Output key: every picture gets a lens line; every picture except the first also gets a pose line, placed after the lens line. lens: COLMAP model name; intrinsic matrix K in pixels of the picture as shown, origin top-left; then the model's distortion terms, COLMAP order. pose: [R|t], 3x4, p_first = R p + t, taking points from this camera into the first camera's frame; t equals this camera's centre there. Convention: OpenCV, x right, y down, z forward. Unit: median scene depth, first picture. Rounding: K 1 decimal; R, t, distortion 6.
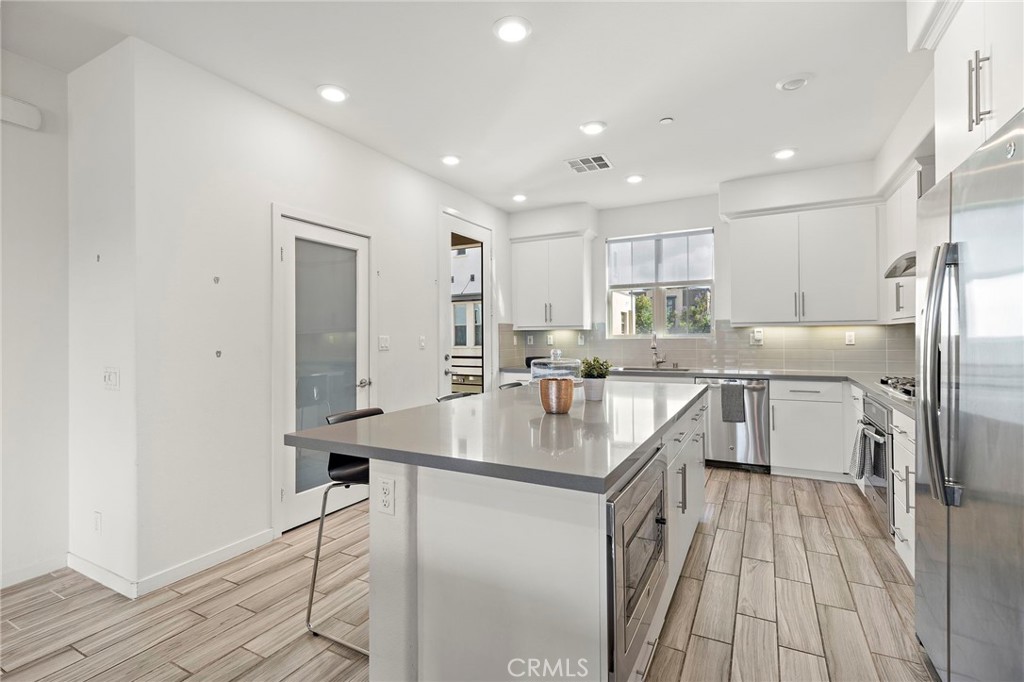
lens RADIAL K [[473.1, 0, 506.8], [0, 473.1, 334.6], [0, 0, 1]] dist [-0.002336, -0.000264]
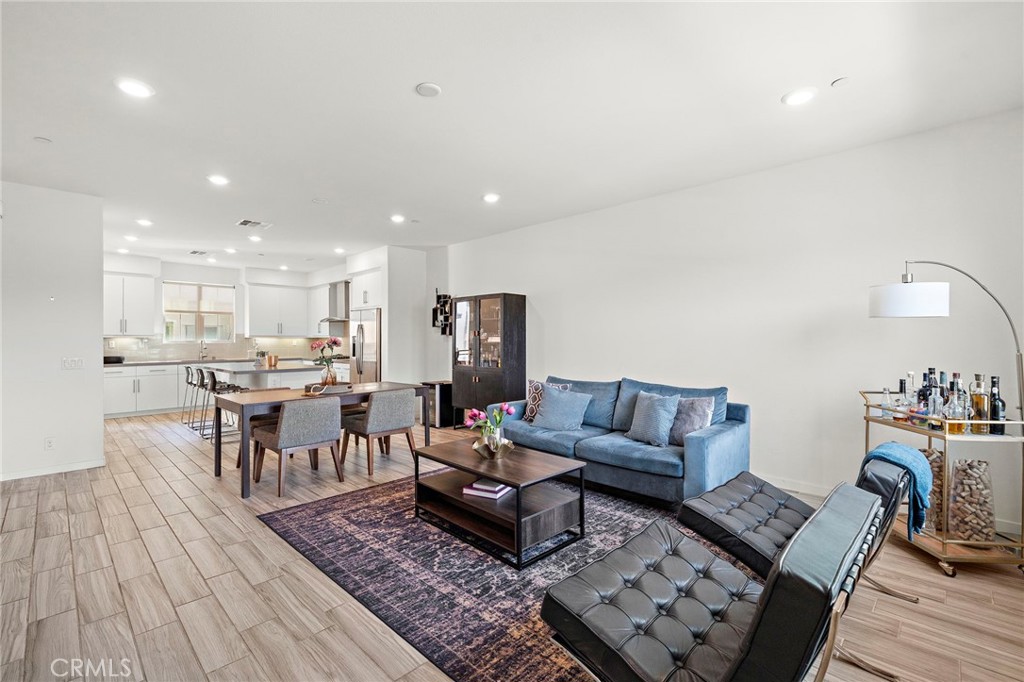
lens RADIAL K [[450.1, 0, 517.7], [0, 450.1, 343.4], [0, 0, 1]] dist [-0.001288, 0.000144]
pose [[0.271531, 0.000317, 0.962430, -1.220692], [-0.005063, 0.999987, 0.001099, 0.000912], [-0.962416, -0.005172, 0.271529, -0.737927]]
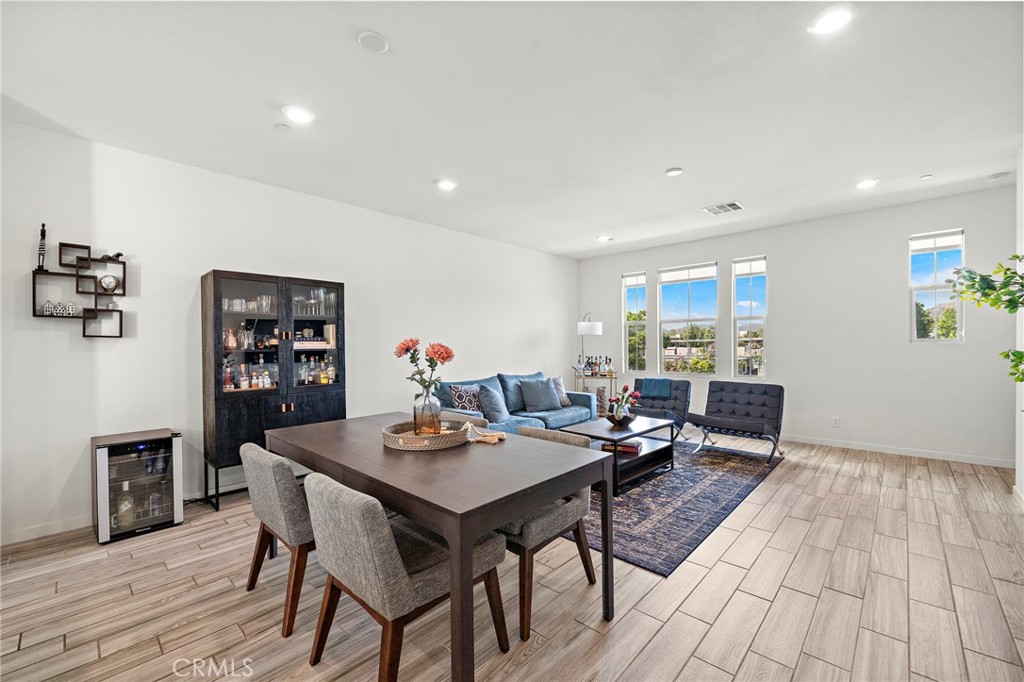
lens RADIAL K [[427.4, 0, 505.8], [0, 427.4, 344.1], [0, 0, 1]] dist [0.002075, -0.000017]
pose [[-0.966478, 0.017906, 0.256124, -0.528657], [0.016078, 0.999828, -0.009231, 0.004574], [-0.256245, -0.004804, -0.966600, 0.515601]]
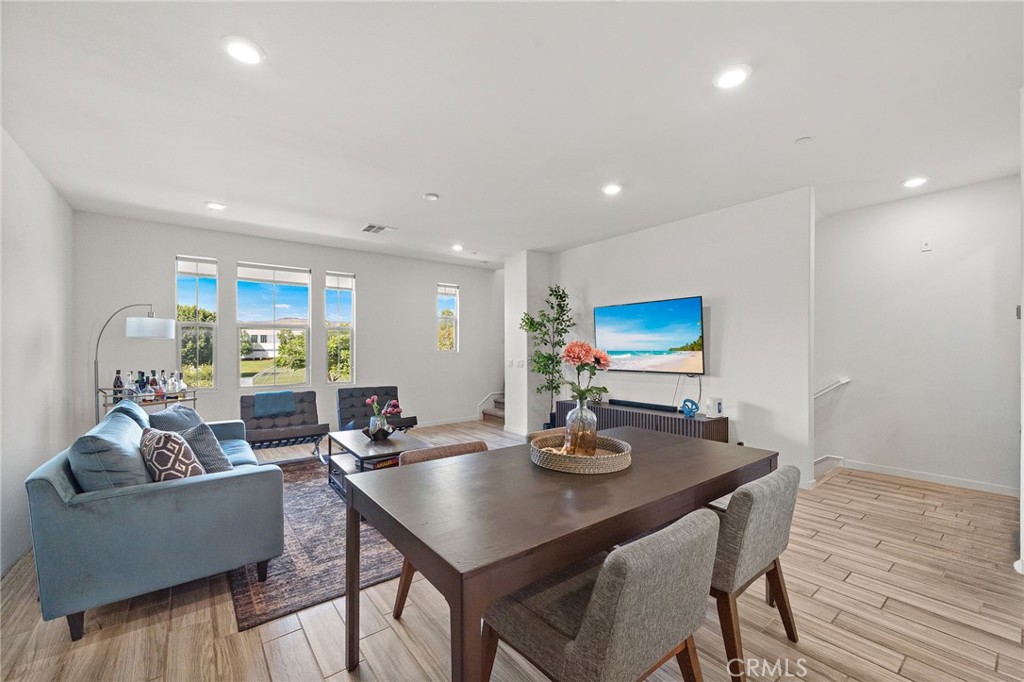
lens RADIAL K [[417.2, 0, 525.2], [0, 417.2, 353.2], [0, 0, 1]] dist [-0.003715, -0.000046]
pose [[-0.383576, 0.014098, -0.923402, 0.149088], [0.010860, 0.999883, 0.010754, -0.002772], [0.923445, -0.005903, -0.383685, 0.141856]]
